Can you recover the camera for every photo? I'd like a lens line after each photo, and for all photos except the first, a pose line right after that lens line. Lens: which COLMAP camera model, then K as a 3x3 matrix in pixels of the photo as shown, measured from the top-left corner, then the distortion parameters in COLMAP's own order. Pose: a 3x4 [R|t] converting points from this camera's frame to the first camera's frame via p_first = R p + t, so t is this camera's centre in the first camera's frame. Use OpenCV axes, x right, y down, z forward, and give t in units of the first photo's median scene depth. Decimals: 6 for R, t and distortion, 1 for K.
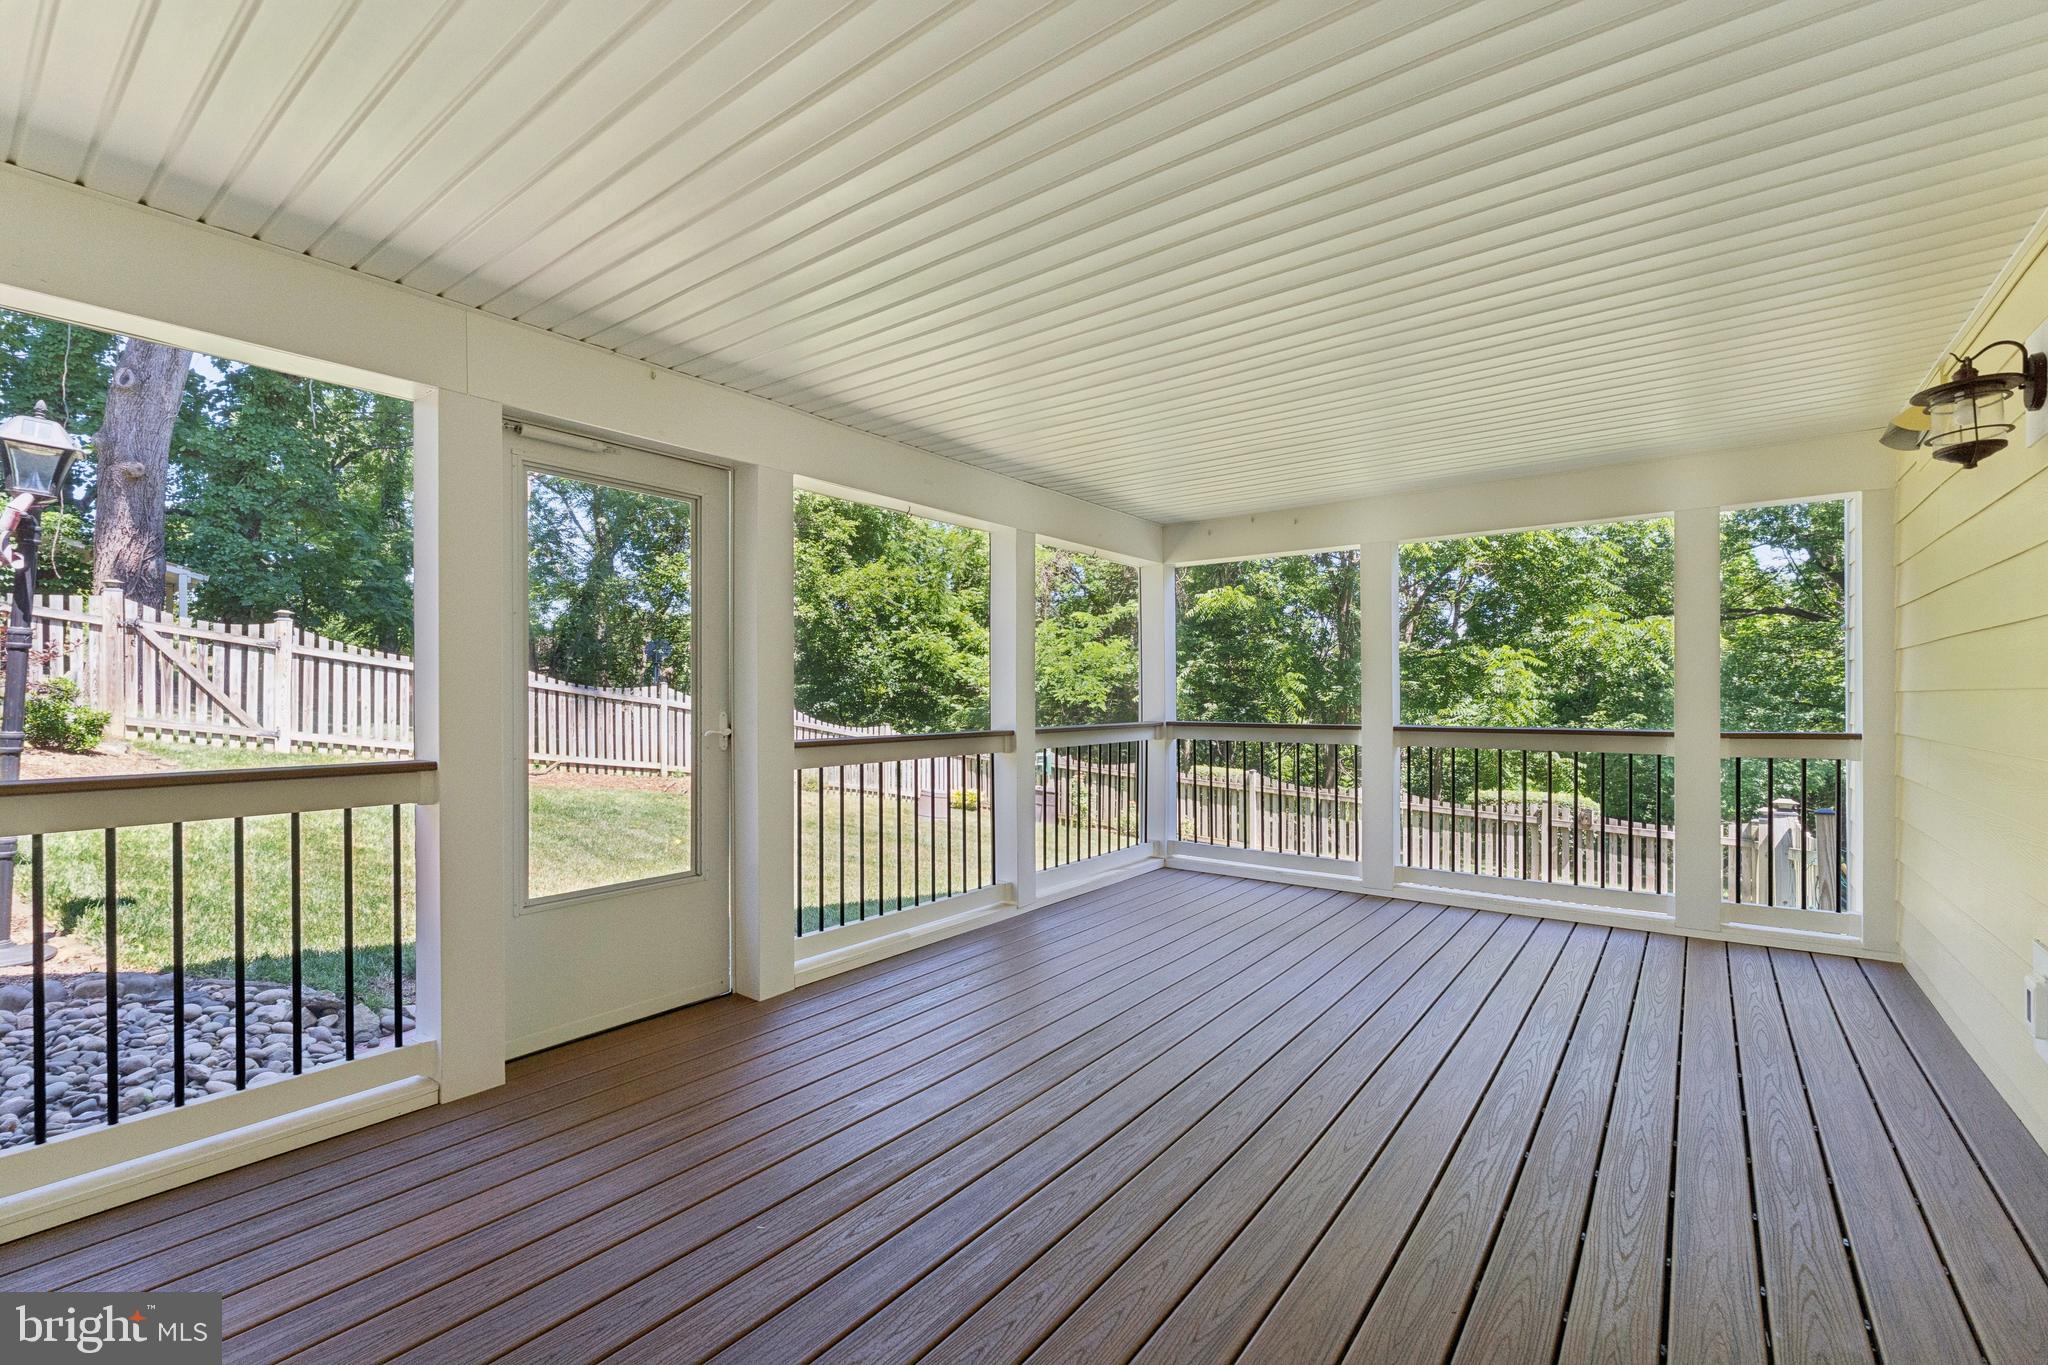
lens RADIAL K [[865.8, 0, 1018.9], [0, 865.8, 690.3], [0, 0, 1]] dist [-0.001749, 0.000124]
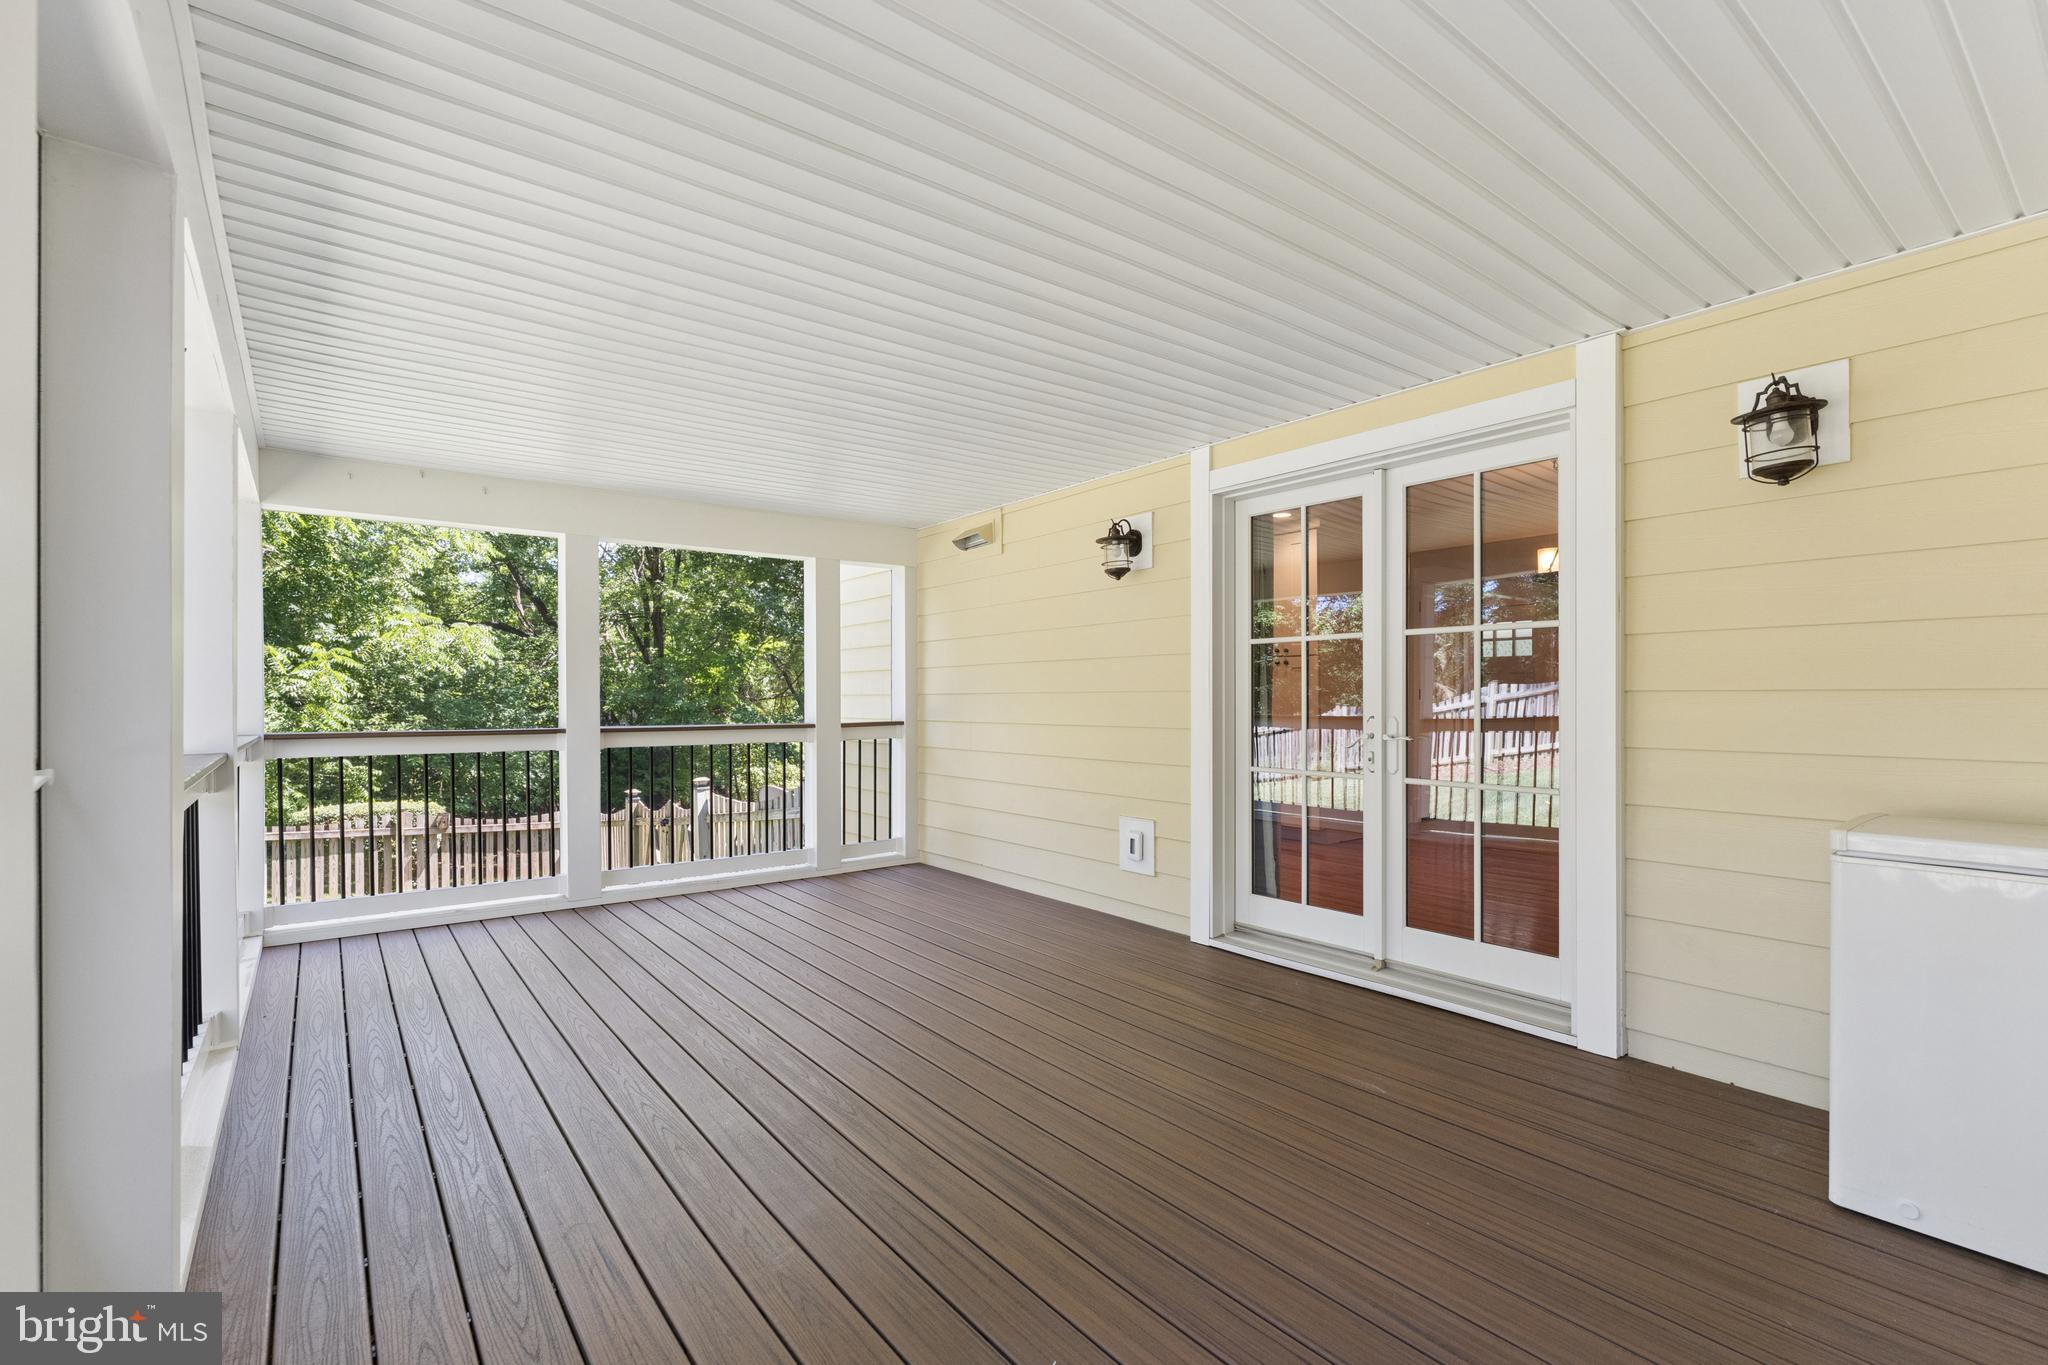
lens RADIAL K [[865.8, 0, 1014.5], [0, 865.8, 699.4], [0, 0, 1]] dist [-0.001749, 0.000124]
pose [[0.272048, -0.005744, 0.962267, -0.115038], [-0.000312, 0.999982, 0.006057, 0.000931], [-0.962284, -0.001948, 0.272041, 0.088678]]
